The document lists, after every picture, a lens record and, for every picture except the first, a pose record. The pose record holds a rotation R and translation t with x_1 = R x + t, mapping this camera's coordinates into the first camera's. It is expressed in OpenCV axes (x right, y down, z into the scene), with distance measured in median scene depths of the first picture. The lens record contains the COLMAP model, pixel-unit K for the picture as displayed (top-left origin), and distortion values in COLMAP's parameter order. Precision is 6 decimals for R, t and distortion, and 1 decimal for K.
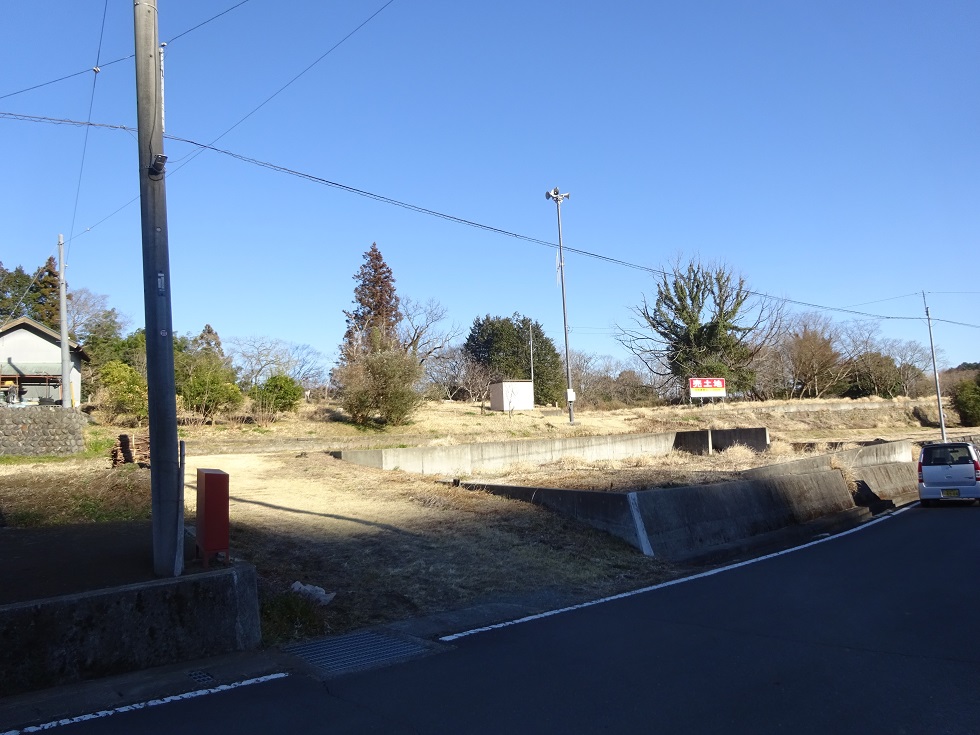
lens RADIAL K [[709.6, 0, 490.0], [0, 709.6, 367.5], [0, 0, 1]] dist [-0.015302, -0.000831]
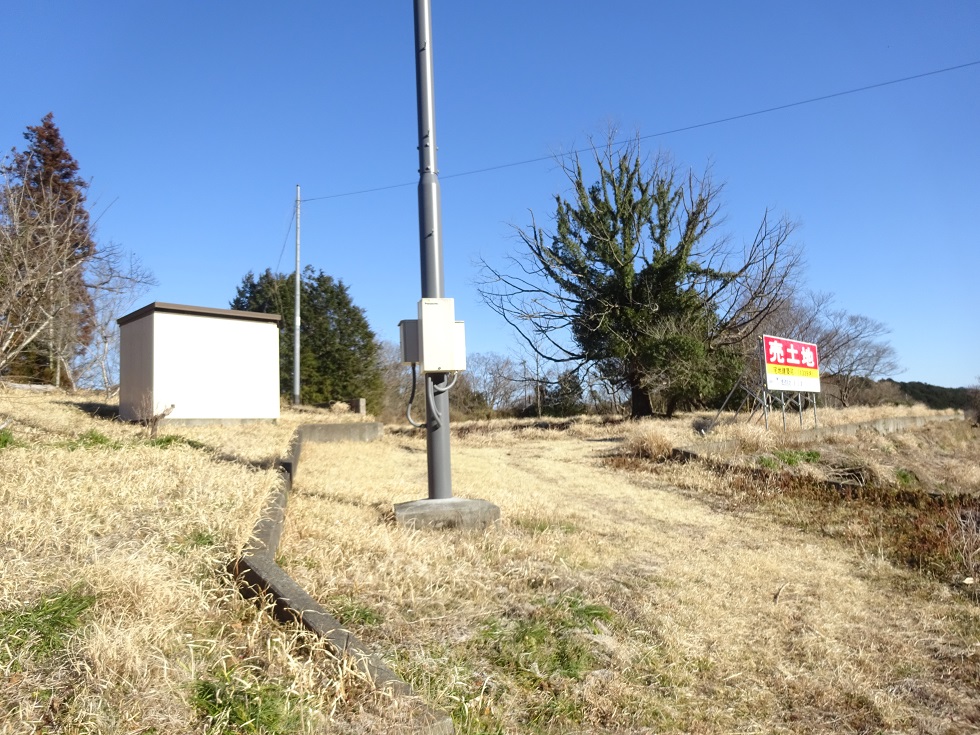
lens RADIAL K [[709.6, 0, 490.0], [0, 709.6, 367.5], [0, 0, 1]] dist [-0.015302, -0.000831]
pose [[0.965633, 0.035423, 0.257486, 0.064744], [-0.031958, 0.999334, -0.017629, 0.038010], [-0.257939, 0.008795, 0.966121, 0.655982]]
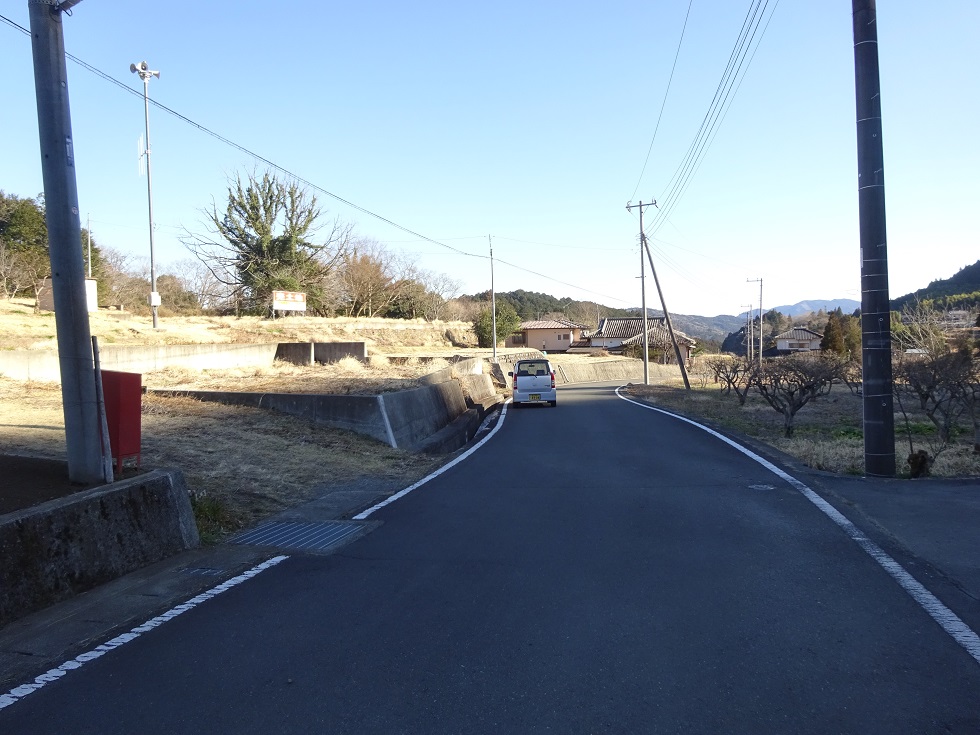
lens RADIAL K [[709.9, 0, 486.7], [0, 709.9, 370.2], [0, 0, 1]] dist [-0.000999, -0.007396]
pose [[0.805131, 0.013320, 0.592948, -0.066043], [-0.088335, 0.991290, 0.097677, 0.001791], [-0.586482, -0.131021, 0.799295, -0.001112]]
